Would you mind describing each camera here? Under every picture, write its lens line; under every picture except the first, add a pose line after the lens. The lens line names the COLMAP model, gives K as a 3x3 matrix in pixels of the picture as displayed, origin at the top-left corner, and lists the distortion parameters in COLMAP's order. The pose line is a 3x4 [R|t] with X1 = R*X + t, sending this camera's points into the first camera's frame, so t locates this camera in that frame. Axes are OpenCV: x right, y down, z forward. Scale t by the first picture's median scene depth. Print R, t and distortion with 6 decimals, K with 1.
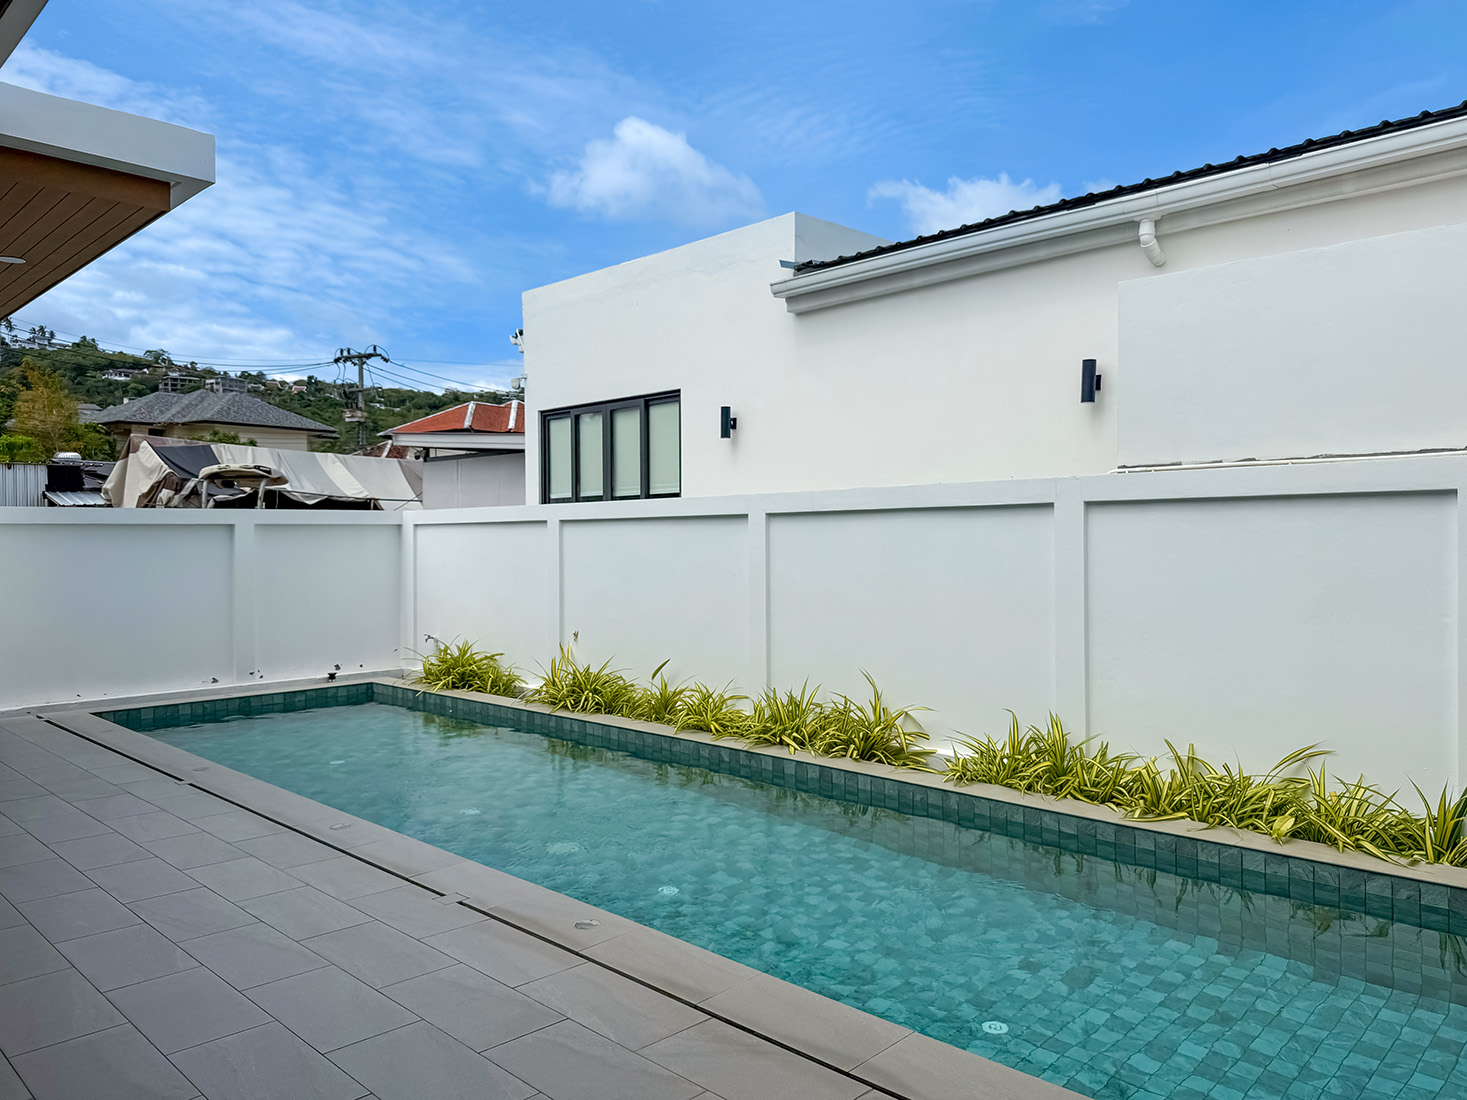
lens RADIAL K [[1045.4, 0, 730.2], [0, 1045.4, 594.7], [0, 0, 1]] dist [0.049582, -0.078379]
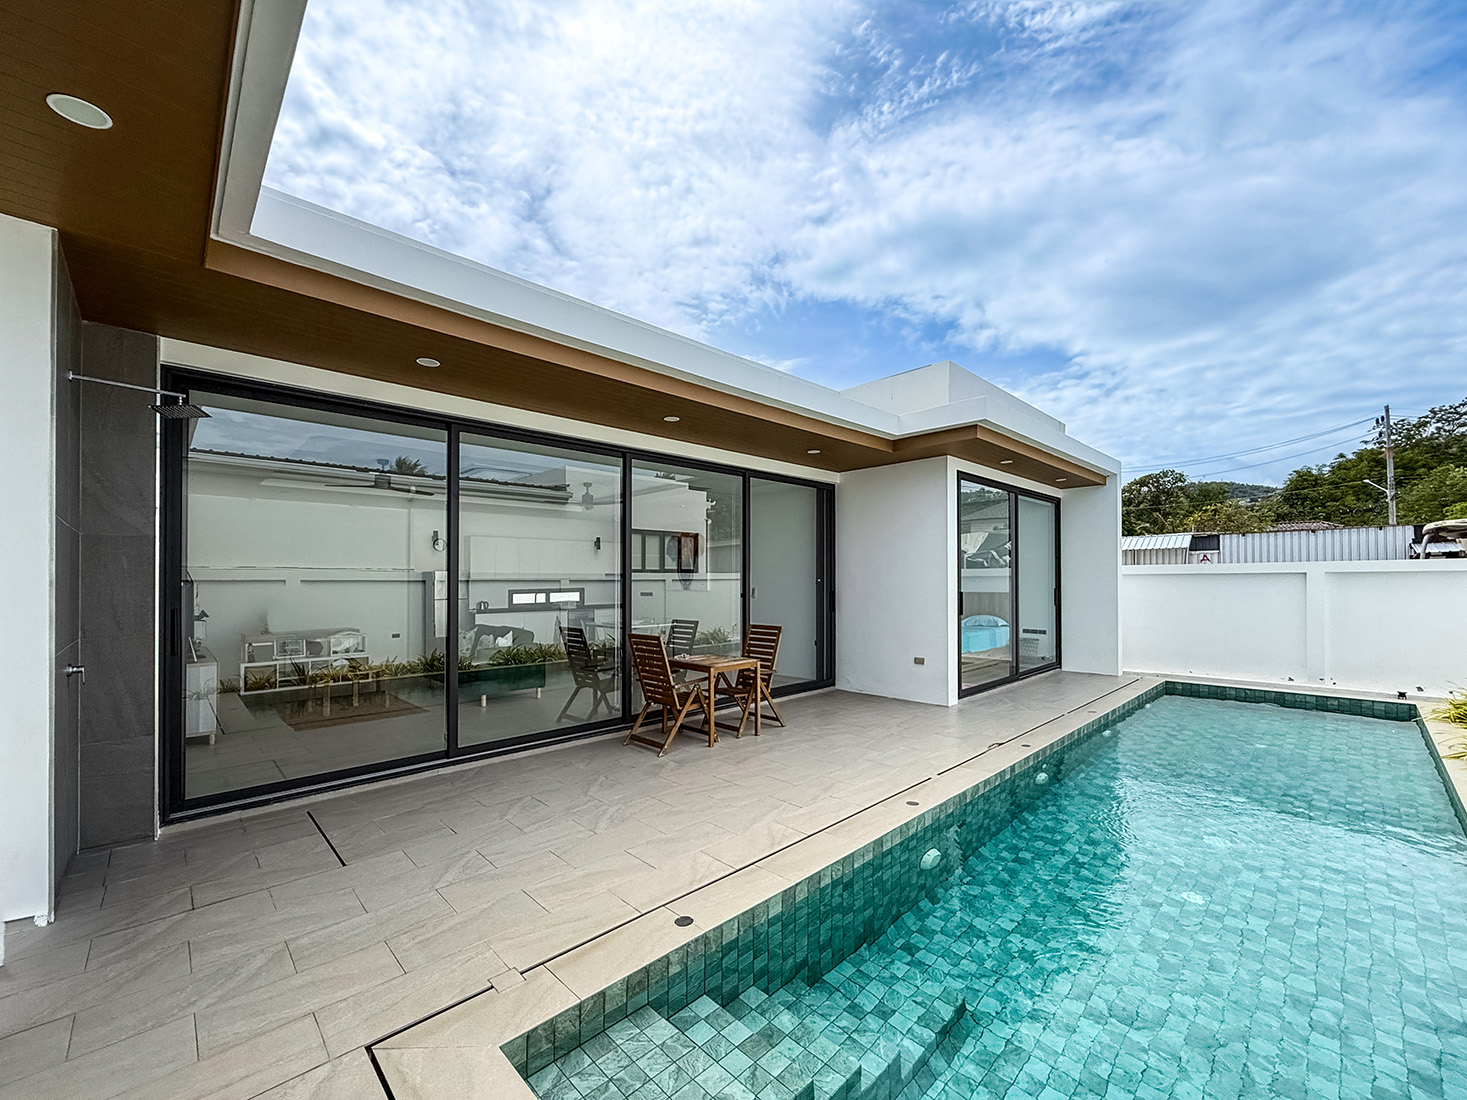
lens RADIAL K [[582.7, 0, 751.5], [0, 582.7, 573.1], [0, 0, 1]] dist [0.001954, 0.000274]
pose [[-0.043481, 0.009543, -0.999009, 0.322127], [-0.056596, 0.998325, 0.012000, -0.029474], [0.997450, 0.057062, -0.042868, 0.278663]]
